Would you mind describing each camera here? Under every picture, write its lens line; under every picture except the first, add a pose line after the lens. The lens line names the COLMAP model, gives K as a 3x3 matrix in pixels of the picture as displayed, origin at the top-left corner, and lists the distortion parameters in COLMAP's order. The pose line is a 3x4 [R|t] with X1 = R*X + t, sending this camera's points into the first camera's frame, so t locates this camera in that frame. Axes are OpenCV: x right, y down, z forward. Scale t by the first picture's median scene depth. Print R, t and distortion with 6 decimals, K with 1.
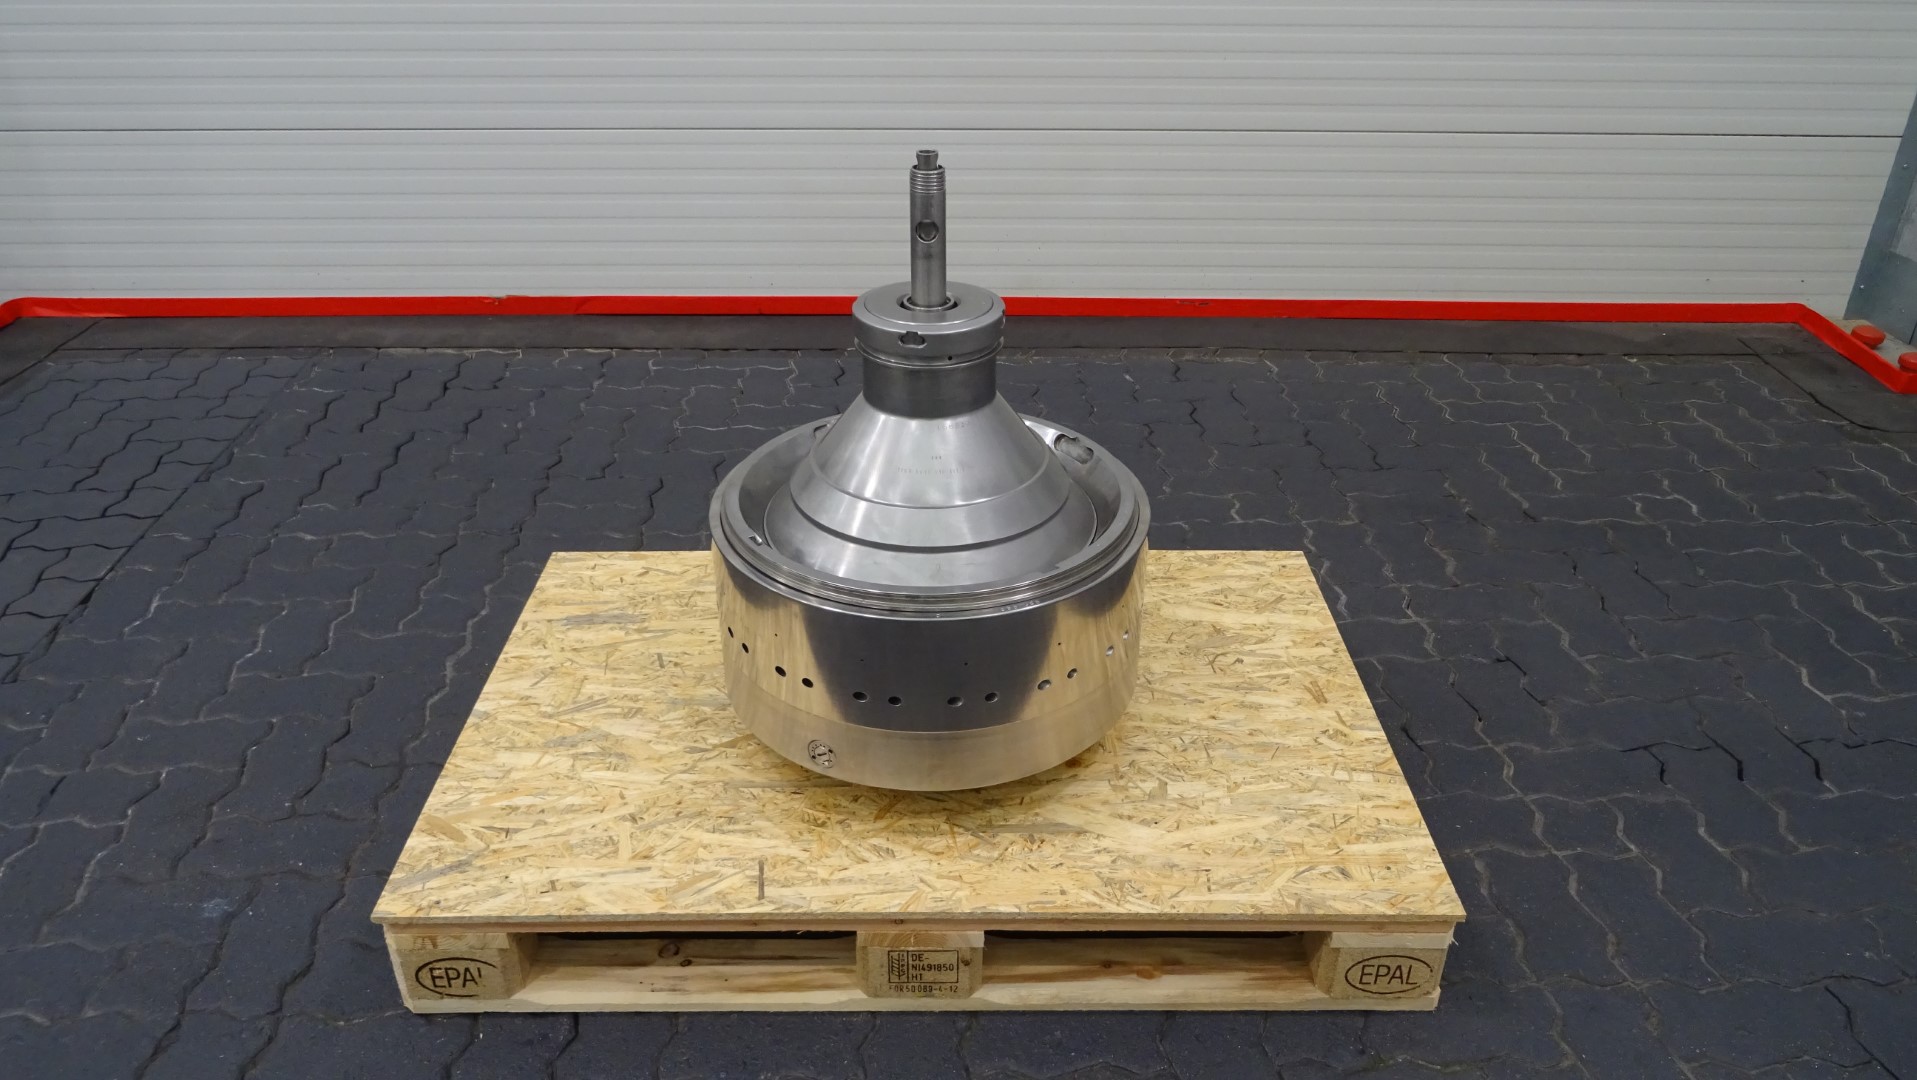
lens RADIAL K [[1391.4, 0, 961.2], [0, 1391.4, 550.2], [0, 0, 1]] dist [0.001993, 0.002408]
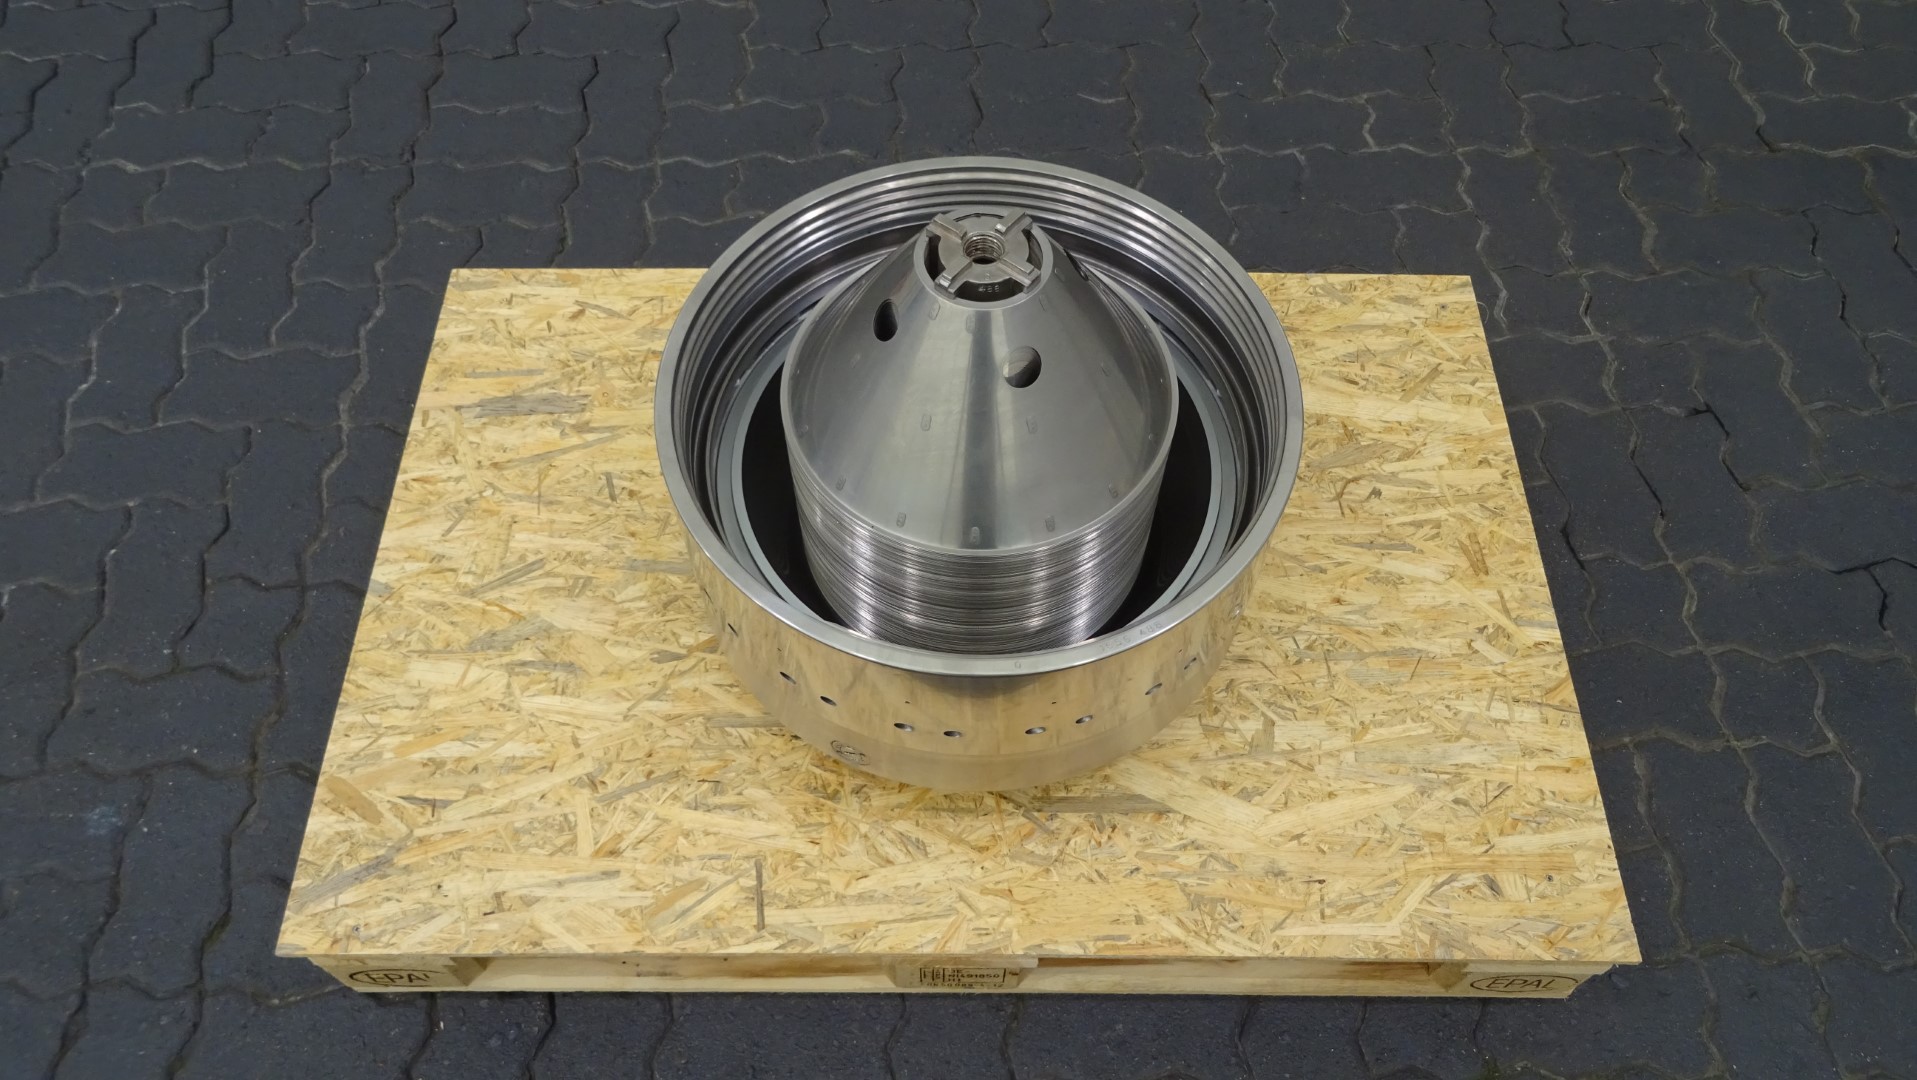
lens RADIAL K [[1391.4, 0, 959.5], [0, 1391.4, 564.6], [0, 0, 1]] dist [0.001993, 0.002408]
pose [[0.999925, 0.011986, -0.002460, -0.026624], [-0.009252, 0.872206, 0.489051, -0.282749], [0.008007, -0.488992, 0.872251, 0.356166]]
